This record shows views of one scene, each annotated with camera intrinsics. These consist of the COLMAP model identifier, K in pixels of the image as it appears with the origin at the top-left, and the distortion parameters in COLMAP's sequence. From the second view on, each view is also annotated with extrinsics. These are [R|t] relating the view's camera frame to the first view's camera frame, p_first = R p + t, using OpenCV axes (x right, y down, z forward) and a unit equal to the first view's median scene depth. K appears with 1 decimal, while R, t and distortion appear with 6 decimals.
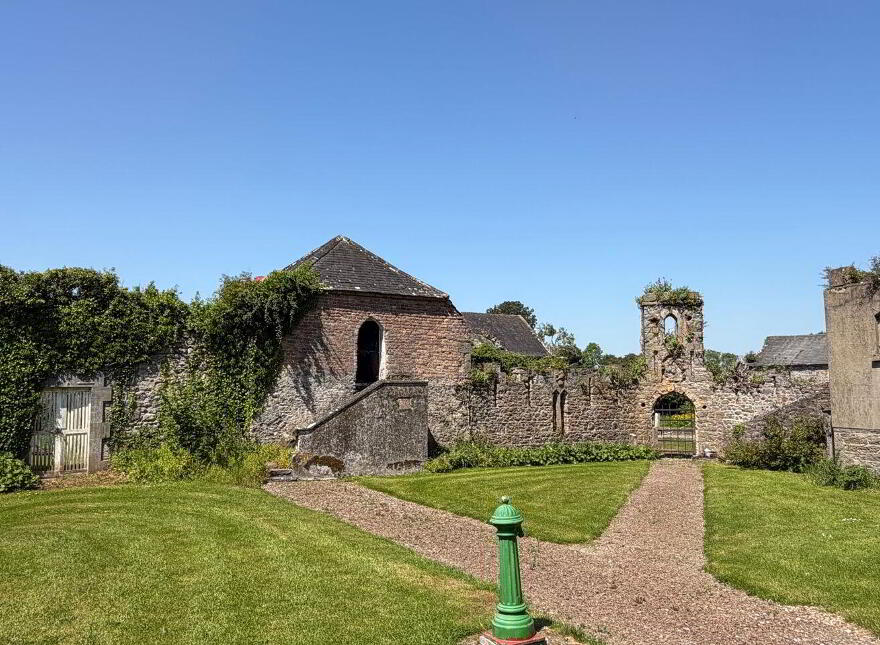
lens RADIAL K [[677.1, 0, 435.7], [0, 677.1, 321.9], [0, 0, 1]] dist [0.006577, 0.003345]
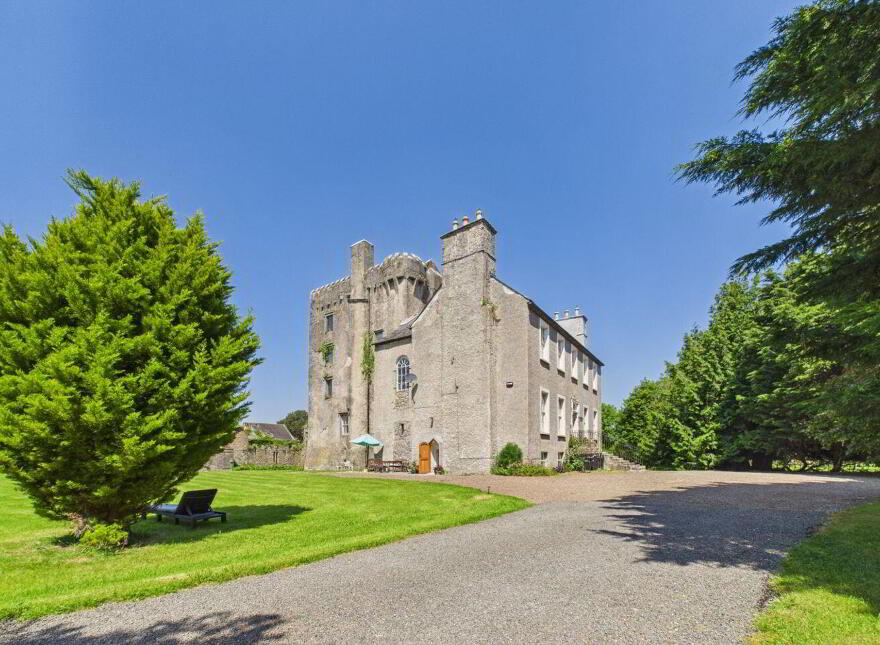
lens RADIAL K [[387.2, 0, 440.4], [0, 387.2, 452.7], [0, 0, 1]] dist [0.000714, 0.000058]
pose [[0.916164, 0.008104, 0.400721, 0.171974], [-0.044230, 0.995733, 0.080985, -0.114637], [-0.398355, -0.091920, 0.912614, -1.431925]]
